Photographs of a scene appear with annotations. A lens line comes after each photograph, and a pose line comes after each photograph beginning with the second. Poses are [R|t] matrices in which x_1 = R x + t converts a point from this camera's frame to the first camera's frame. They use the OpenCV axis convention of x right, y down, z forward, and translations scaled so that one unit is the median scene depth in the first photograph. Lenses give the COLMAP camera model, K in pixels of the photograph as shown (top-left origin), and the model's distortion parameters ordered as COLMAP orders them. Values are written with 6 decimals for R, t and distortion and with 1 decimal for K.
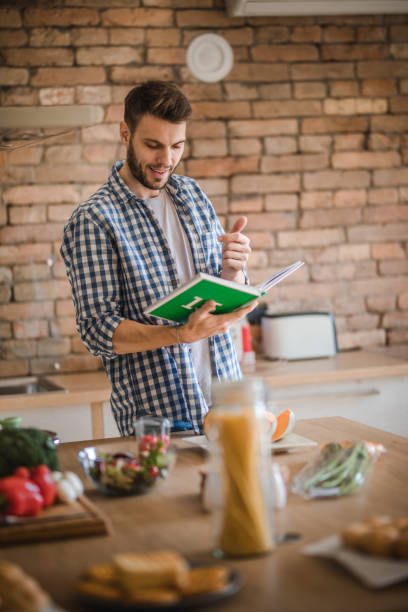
lens RADIAL K [[1506.1, 0, 207.8], [0, 1506.1, 307.1], [0, 0, 1]] dist [0.008954, 0.000000]
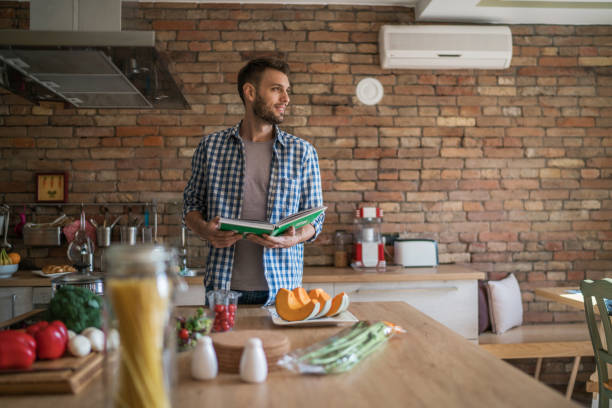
lens RADIAL K [[596.3, 0, 306.3], [0, 596.3, 201.7], [0, 0, 1]] dist [-0.063007, 0.000000]
pose [[0.973473, 0.035686, -0.226001, 0.092660], [-0.054775, 0.995387, -0.078766, 0.021786], [0.222148, 0.089056, 0.970937, 0.328031]]
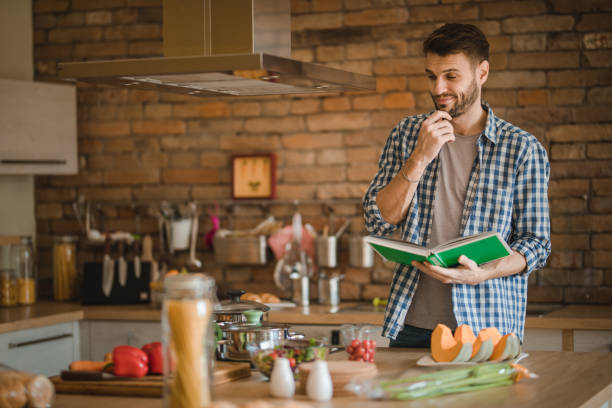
lens RADIAL K [[1506.1, 0, 308.9], [0, 1506.1, 203.9], [0, 0, 1]] dist [0.008954, 0.000000]
pose [[0.775125, 0.043109, -0.630336, 0.409532], [-0.062903, 0.997978, -0.009100, -0.003266], [0.628669, 0.046704, 0.776269, 0.057728]]
